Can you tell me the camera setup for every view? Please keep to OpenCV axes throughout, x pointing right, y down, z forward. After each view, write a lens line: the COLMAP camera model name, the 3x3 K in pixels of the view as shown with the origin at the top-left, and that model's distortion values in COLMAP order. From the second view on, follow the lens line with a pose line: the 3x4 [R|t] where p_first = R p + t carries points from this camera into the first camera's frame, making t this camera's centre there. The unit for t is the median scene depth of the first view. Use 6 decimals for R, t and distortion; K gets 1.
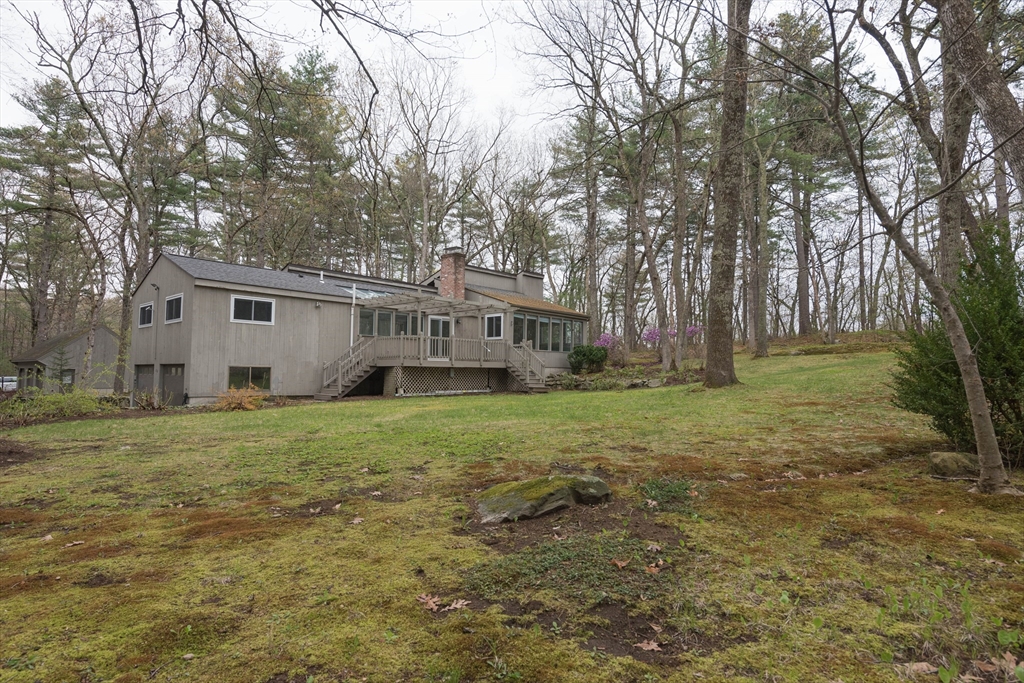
lens RADIAL K [[571.8, 0, 512.0], [0, 571.8, 341.5], [0, 0, 1]] dist [0.045994, 0.000121]
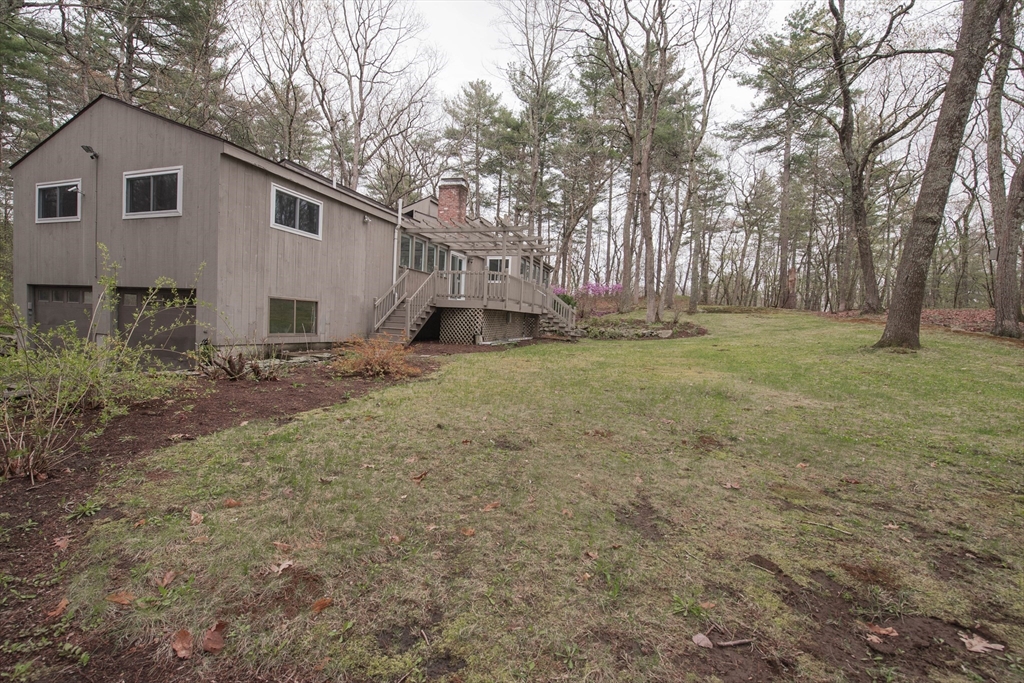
lens RADIAL K [[436.8, 0, 512.0], [0, 436.8, 341.5], [0, 0, 1]] dist [-0.001008, 0.000043]
pose [[0.910460, 0.014305, 0.413350, -0.396941], [-0.060504, 0.993257, 0.098895, 0.024720], [-0.409148, -0.115049, 0.905186, 0.400355]]
